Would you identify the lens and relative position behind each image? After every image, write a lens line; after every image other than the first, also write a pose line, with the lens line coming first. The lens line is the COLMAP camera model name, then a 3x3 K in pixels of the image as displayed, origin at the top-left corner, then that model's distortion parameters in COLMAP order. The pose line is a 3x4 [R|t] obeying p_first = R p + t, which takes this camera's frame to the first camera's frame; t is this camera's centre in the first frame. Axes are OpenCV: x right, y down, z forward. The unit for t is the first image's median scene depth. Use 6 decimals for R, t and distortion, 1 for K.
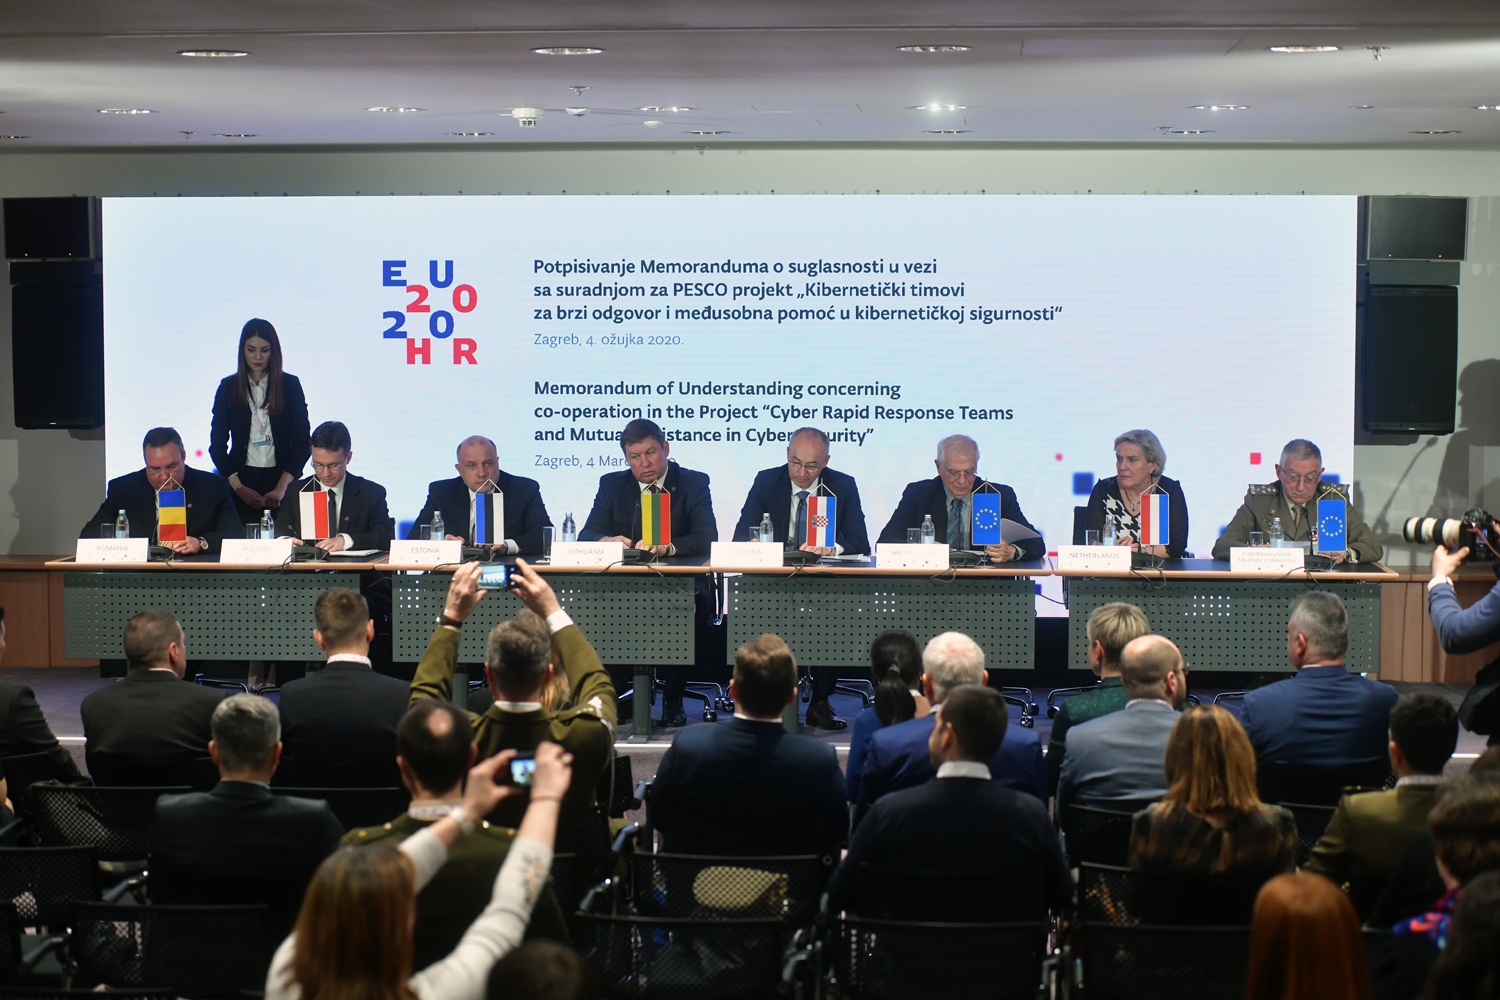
lens RADIAL K [[3043.6, 0, 744.4], [0, 3043.6, 500.9], [0, 0, 1]] dist [-0.099620, 0.000000]
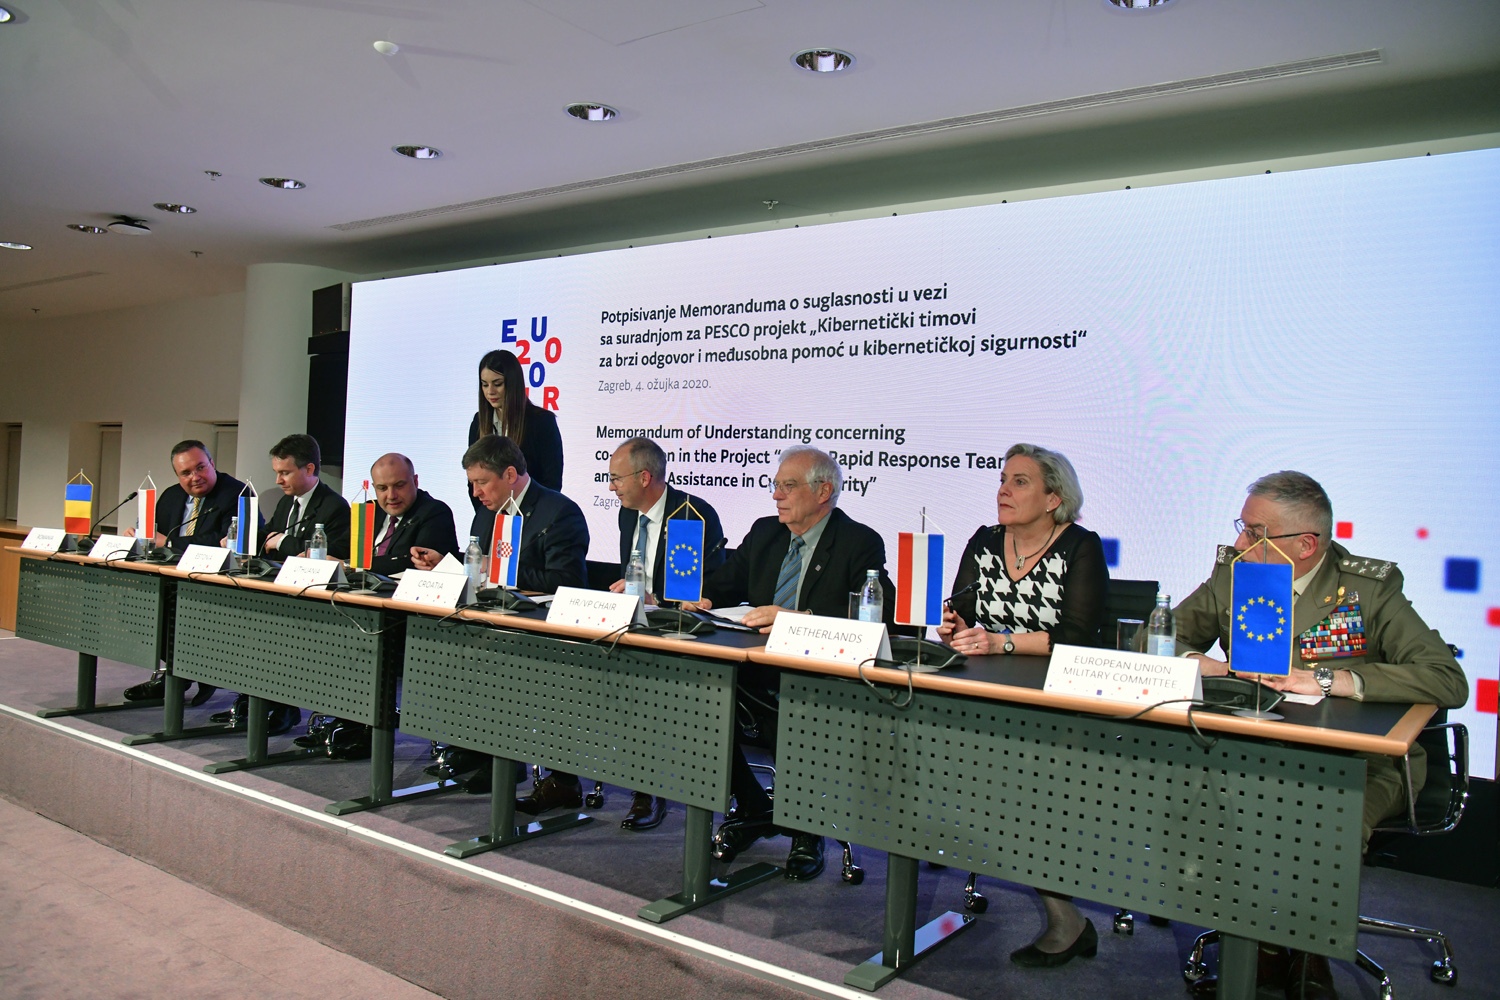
lens RADIAL K [[1157.6, 0, 746.5], [0, 1157.6, 490.2], [0, 0, 1]] dist [-0.057713, 0.000471]
pose [[0.858568, 0.033273, -0.511619, 0.182425], [-0.079070, 0.994546, -0.068010, 0.006119], [0.506566, 0.098845, 0.856516, 0.688070]]
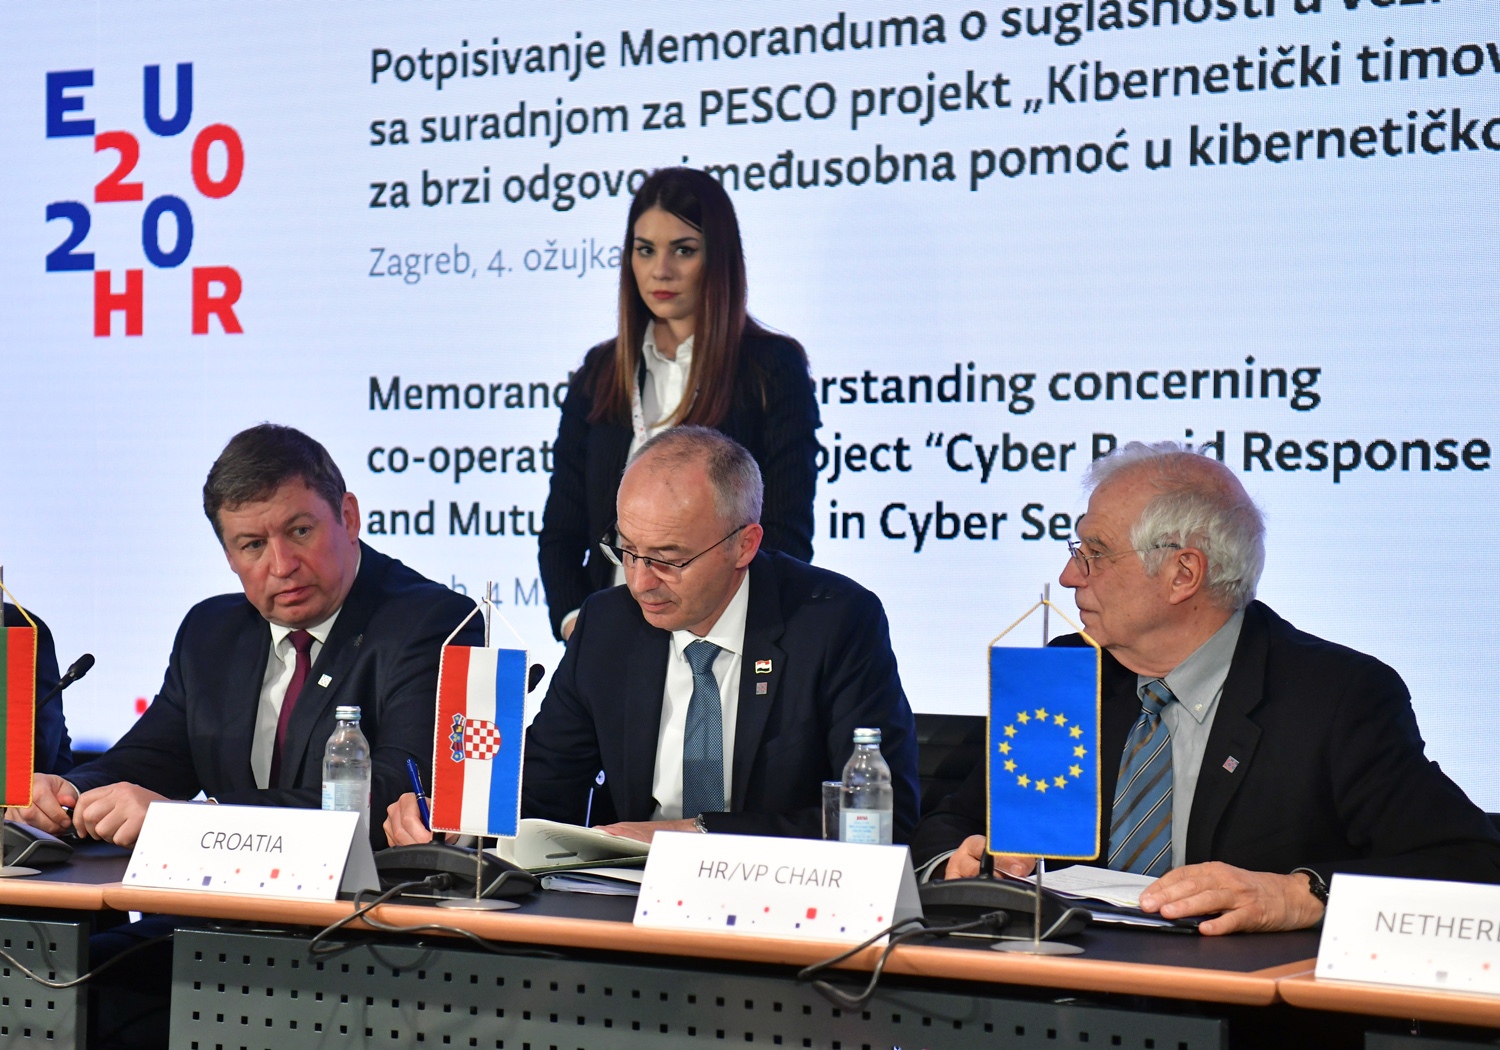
lens RADIAL K [[3609.2, 0, 555.4], [0, 3609.2, 543.2], [0, 0, 1]] dist [0.268819, 0.000000]
pose [[0.895923, 0.009297, -0.444111, 0.149006], [-0.042340, 0.997016, -0.064542, 0.008688], [0.442186, 0.076628, 0.893644, 0.618977]]
